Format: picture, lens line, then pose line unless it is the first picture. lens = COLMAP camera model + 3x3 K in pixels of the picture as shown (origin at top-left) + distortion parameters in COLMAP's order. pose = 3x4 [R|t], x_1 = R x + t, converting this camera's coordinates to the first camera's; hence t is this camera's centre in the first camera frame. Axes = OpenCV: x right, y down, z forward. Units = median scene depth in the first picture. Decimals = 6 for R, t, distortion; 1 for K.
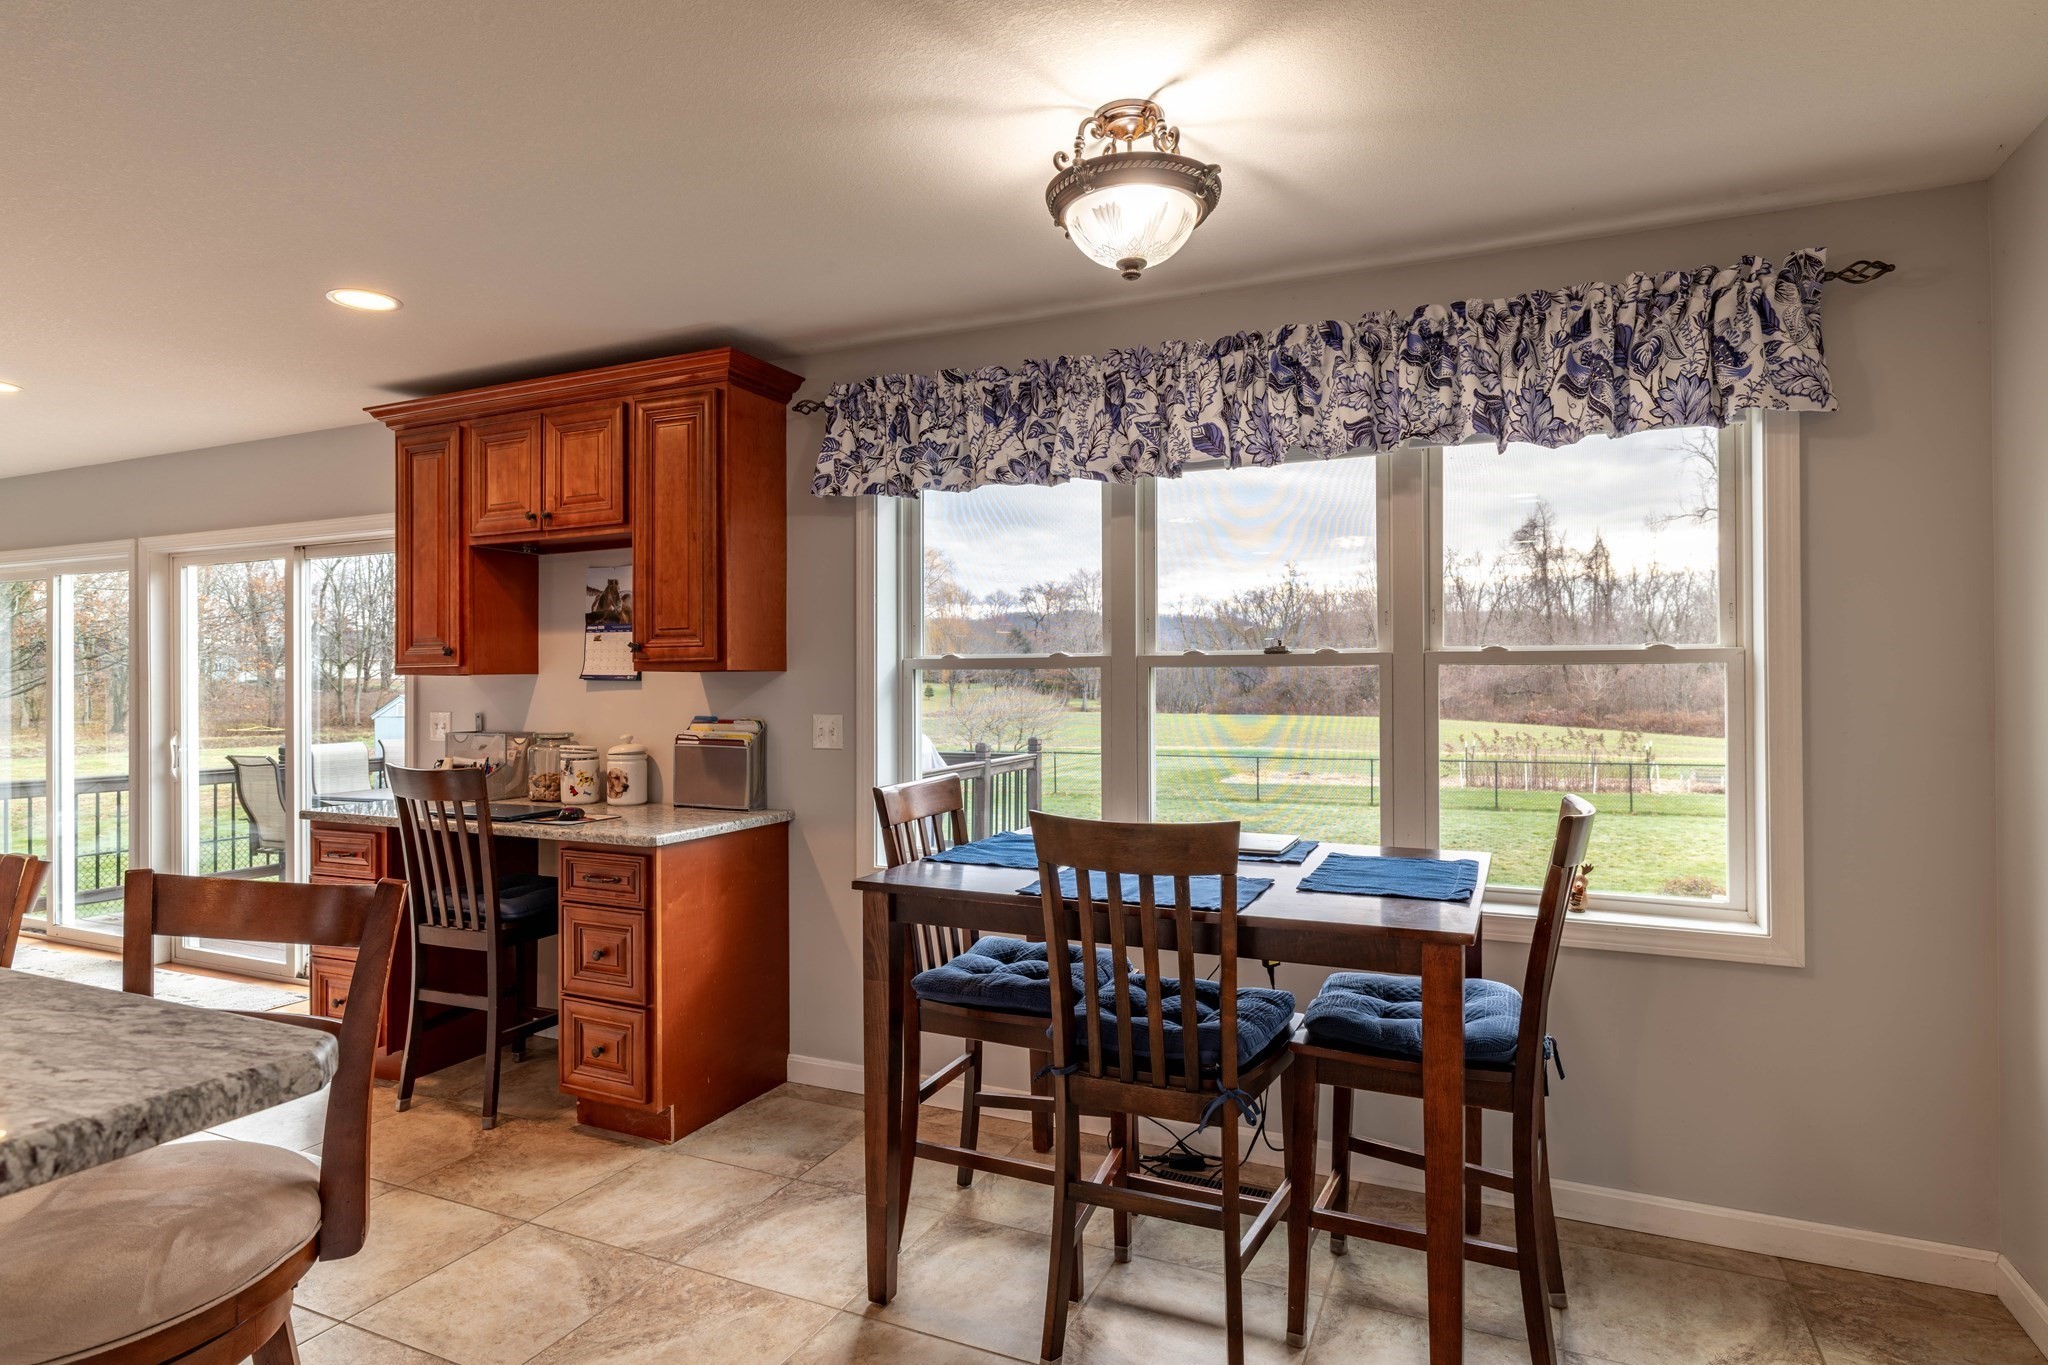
lens RADIAL K [[1107.9, 0, 1024.0], [0, 1107.9, 682.5], [0, 0, 1]] dist [-0.000166, 0.000128]
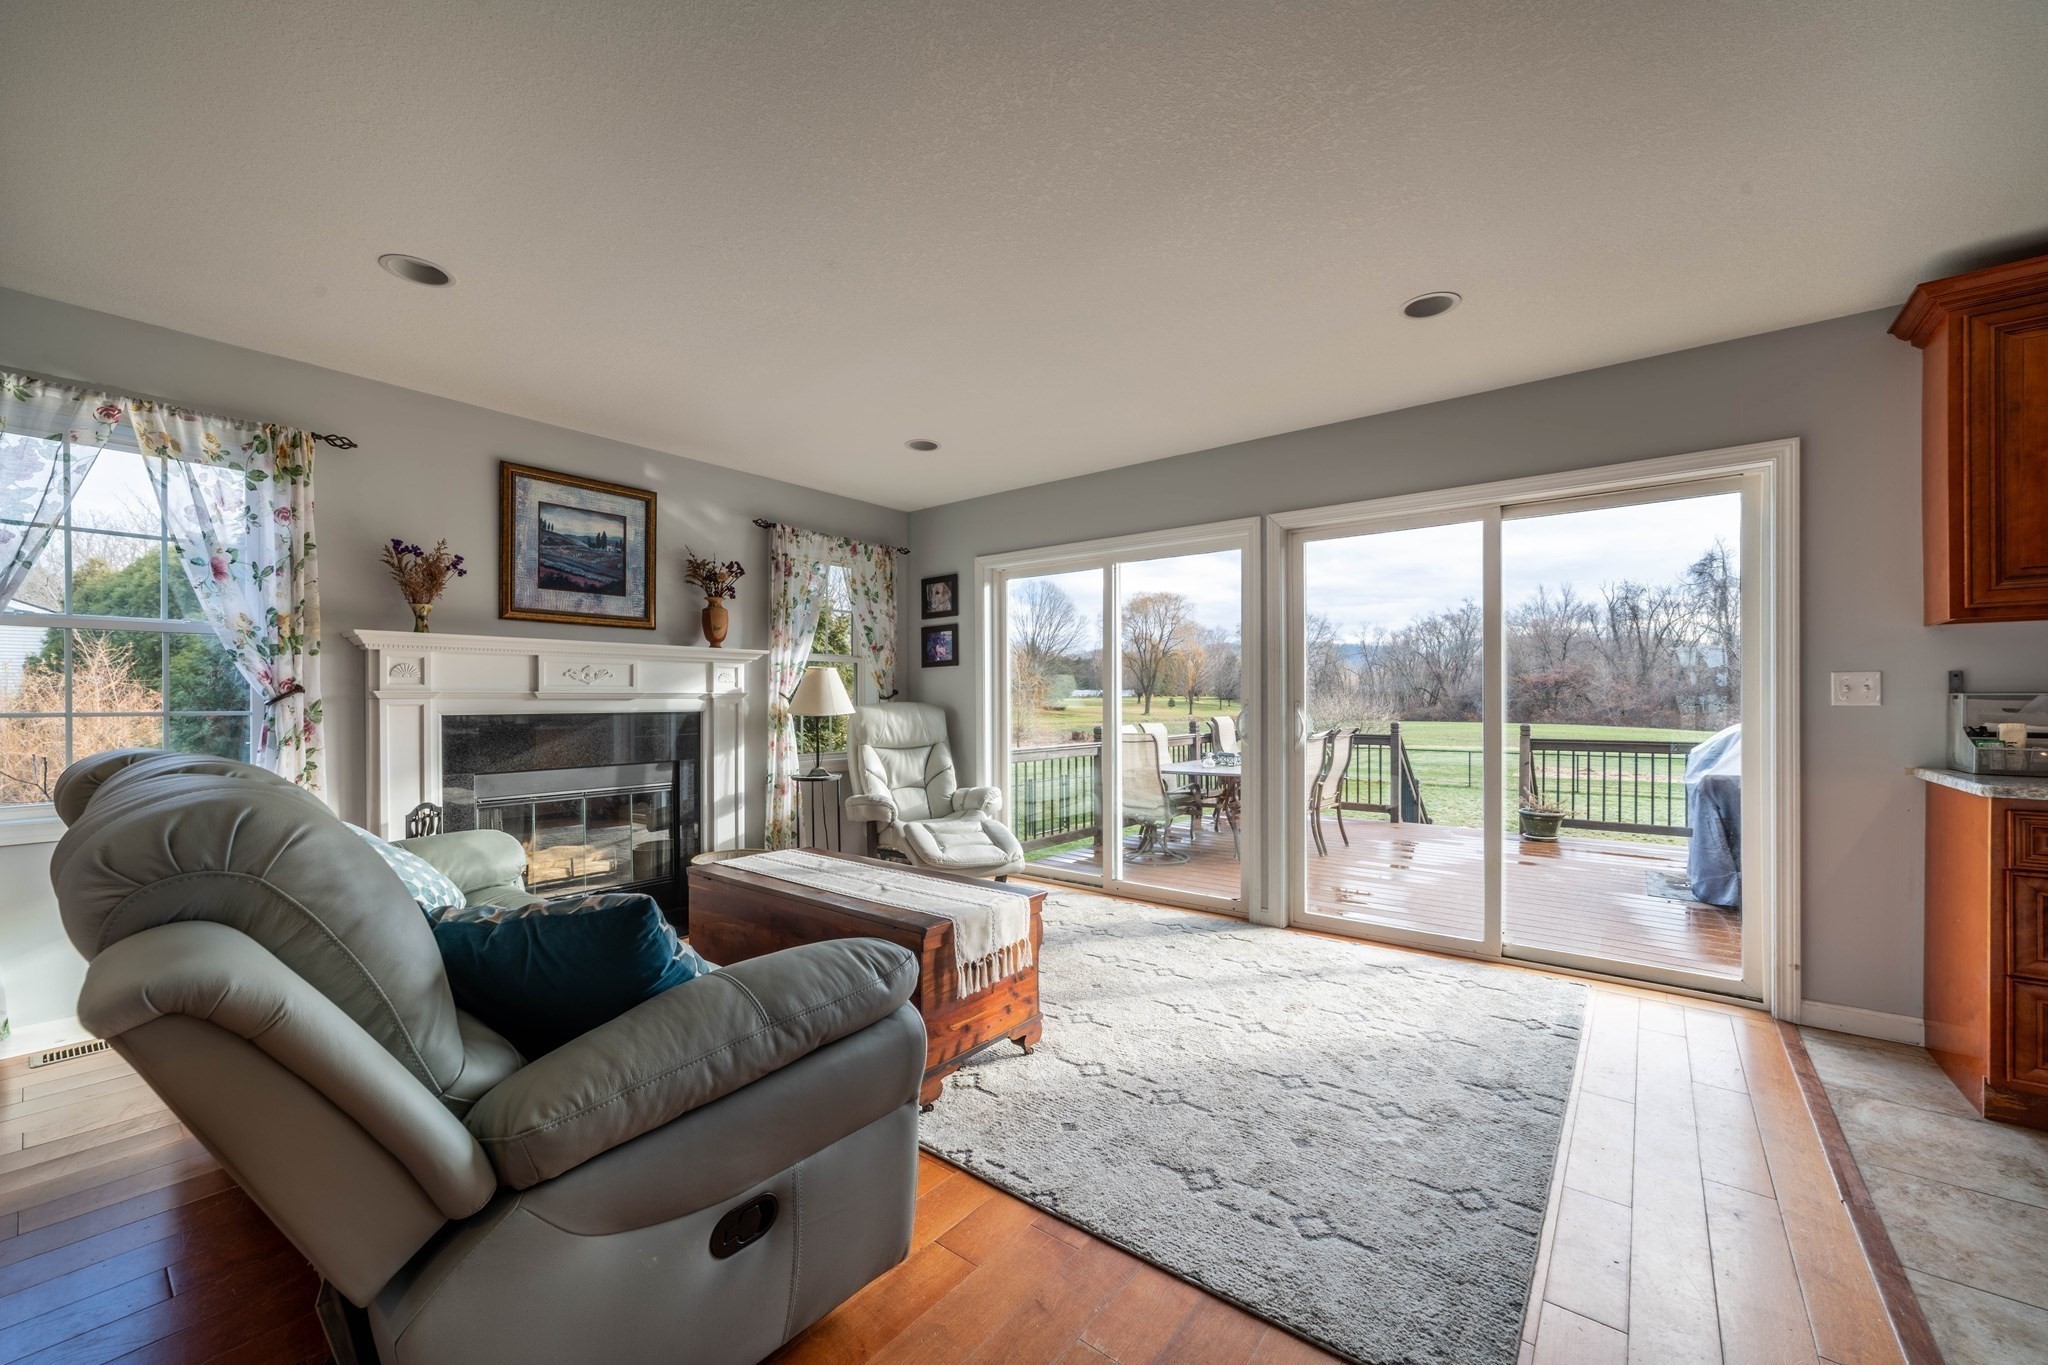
lens RADIAL K [[807.7, 0, 1017.6], [0, 807.7, 699.6], [0, 0, 1]] dist [-0.002247, 0.006363]
pose [[0.969437, 0.001845, -0.245333, -1.275800], [-0.000792, 0.999990, 0.004389, 0.058177], [0.245339, -0.004060, 0.969429, 0.327264]]
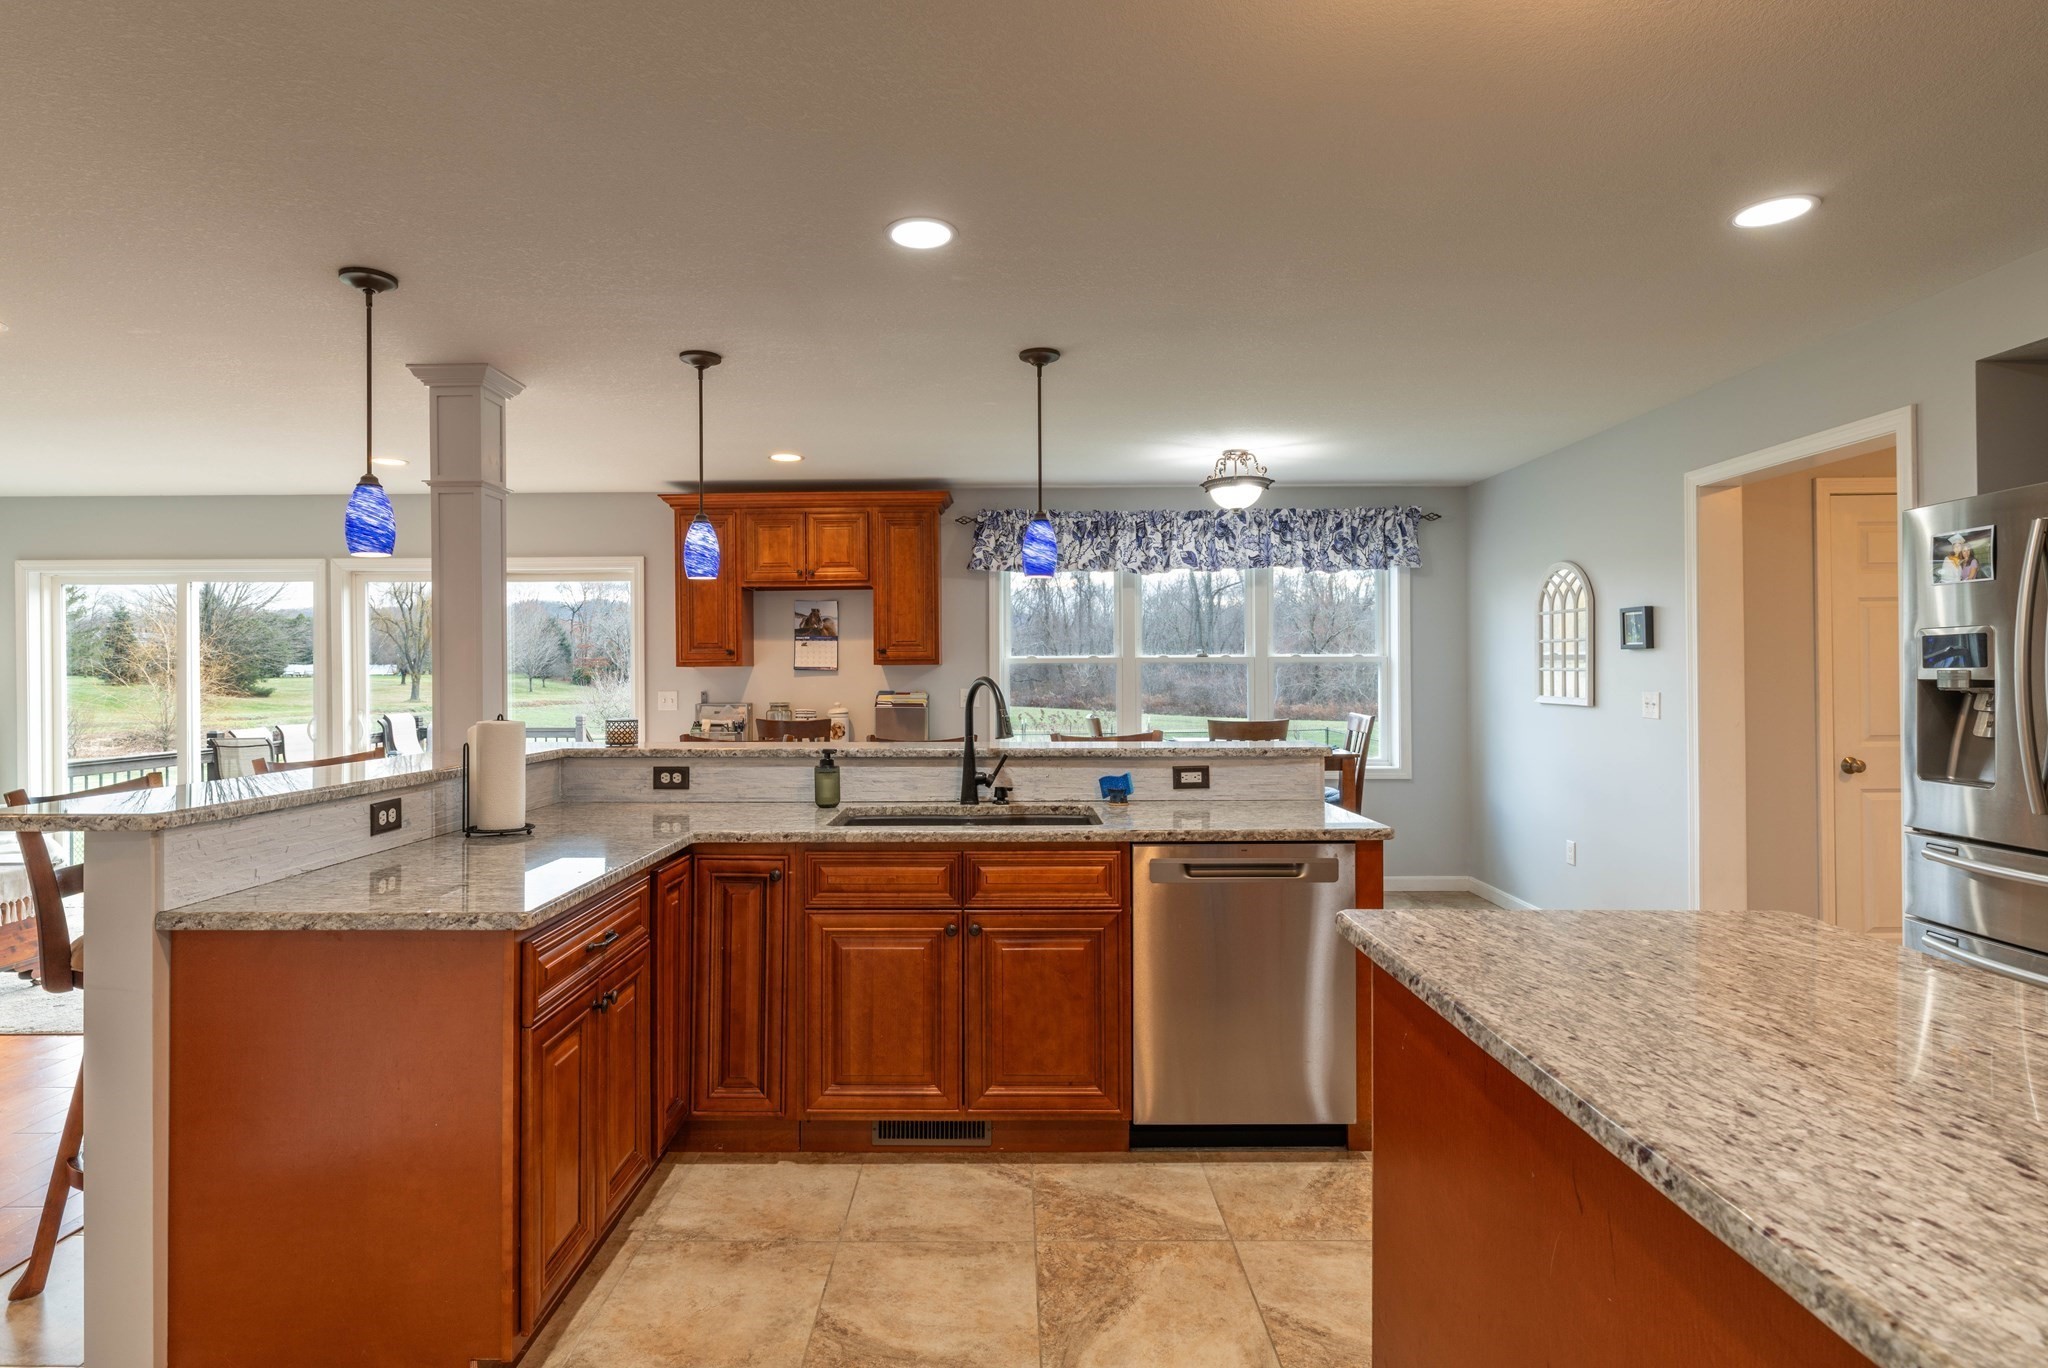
lens RADIAL K [[1039.3, 0, 1030.2], [0, 1039.3, 682.2], [0, 0, 1]] dist [-0.000223, -0.000350]
pose [[0.904644, -0.006307, 0.426122, -0.881239], [0.002512, 0.999952, 0.009467, 0.002772], [-0.426162, -0.007494, 0.904616, -0.636804]]
